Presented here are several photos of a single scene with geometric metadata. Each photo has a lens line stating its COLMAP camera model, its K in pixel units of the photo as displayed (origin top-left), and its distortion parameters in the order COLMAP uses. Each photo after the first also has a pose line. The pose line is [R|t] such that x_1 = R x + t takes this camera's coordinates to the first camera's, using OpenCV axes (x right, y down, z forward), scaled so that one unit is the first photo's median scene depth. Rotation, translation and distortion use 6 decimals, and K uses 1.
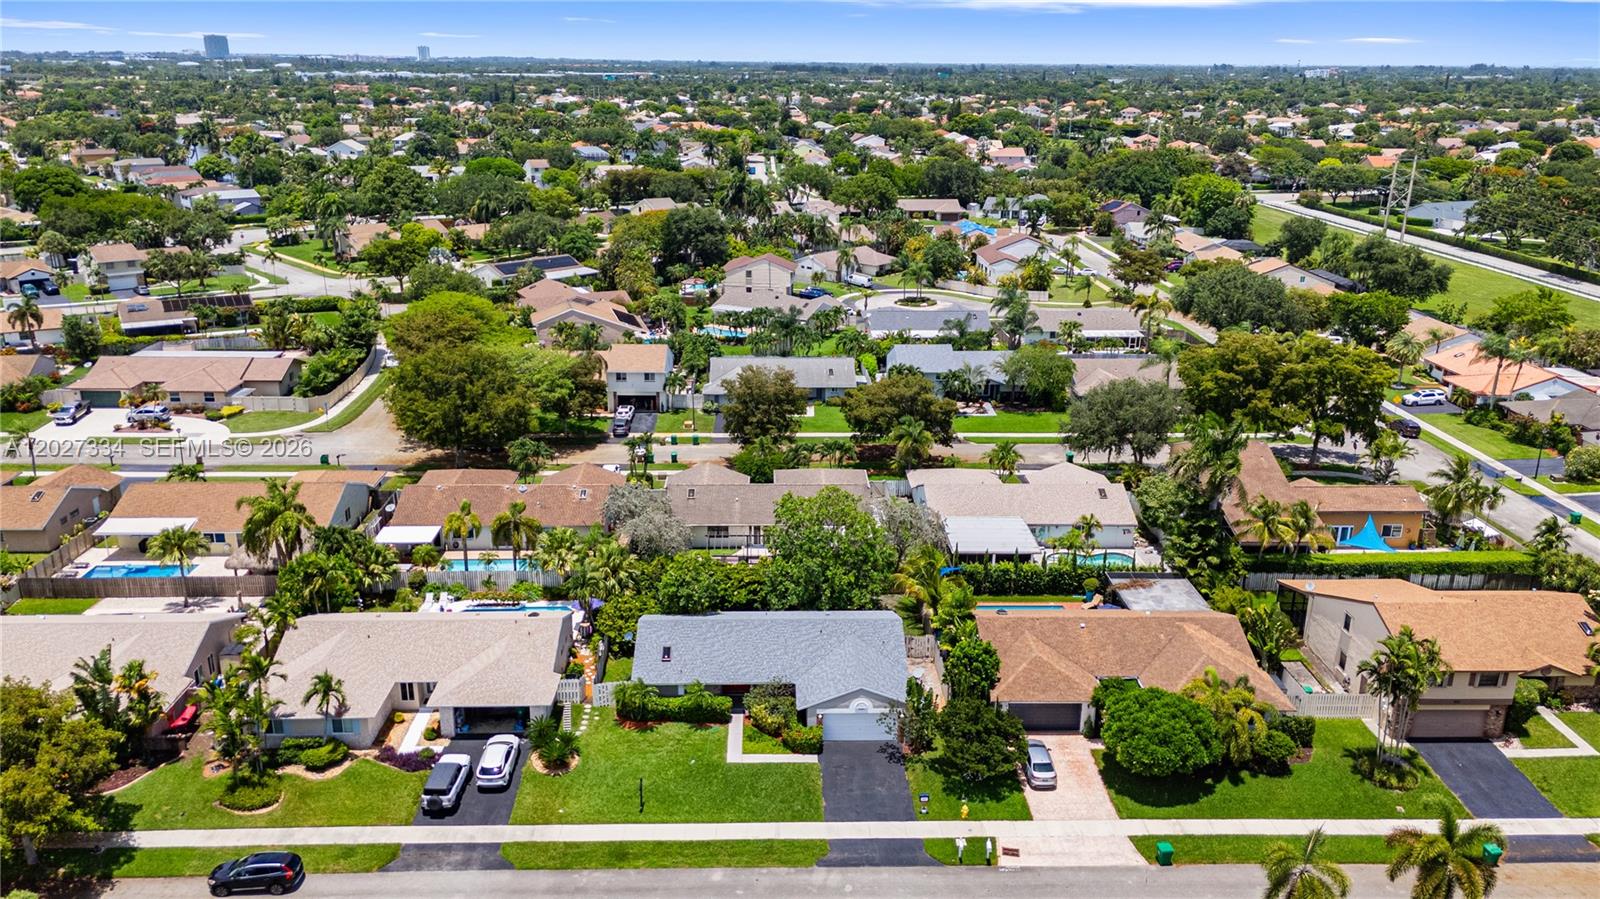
lens RADIAL K [[1208.1, 0, 800.0], [0, 1208.1, 449.5], [0, 0, 1]] dist [0.104687, -0.130822]
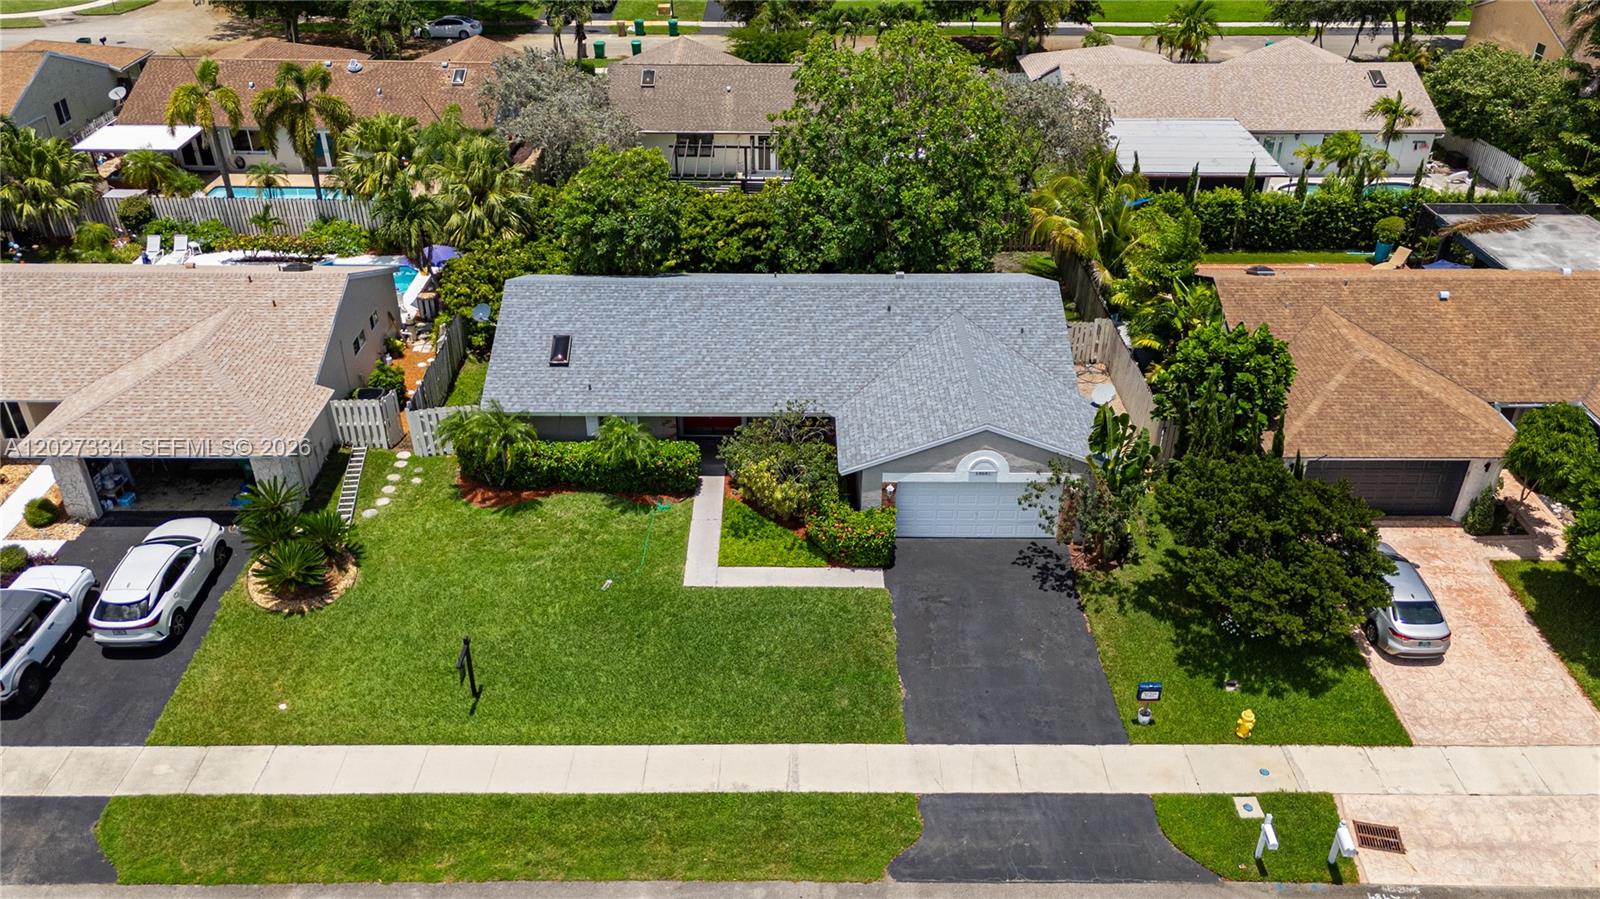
lens RADIAL K [[1208.1, 0, 800.0], [0, 1208.1, 449.5], [0, 0, 1]] dist [0.104687, -0.130822]
pose [[0.999751, 0.008878, -0.020452, -0.007765], [-0.003877, 0.972550, 0.232662, 0.099017], [0.021956, -0.232525, 0.972343, 0.552539]]
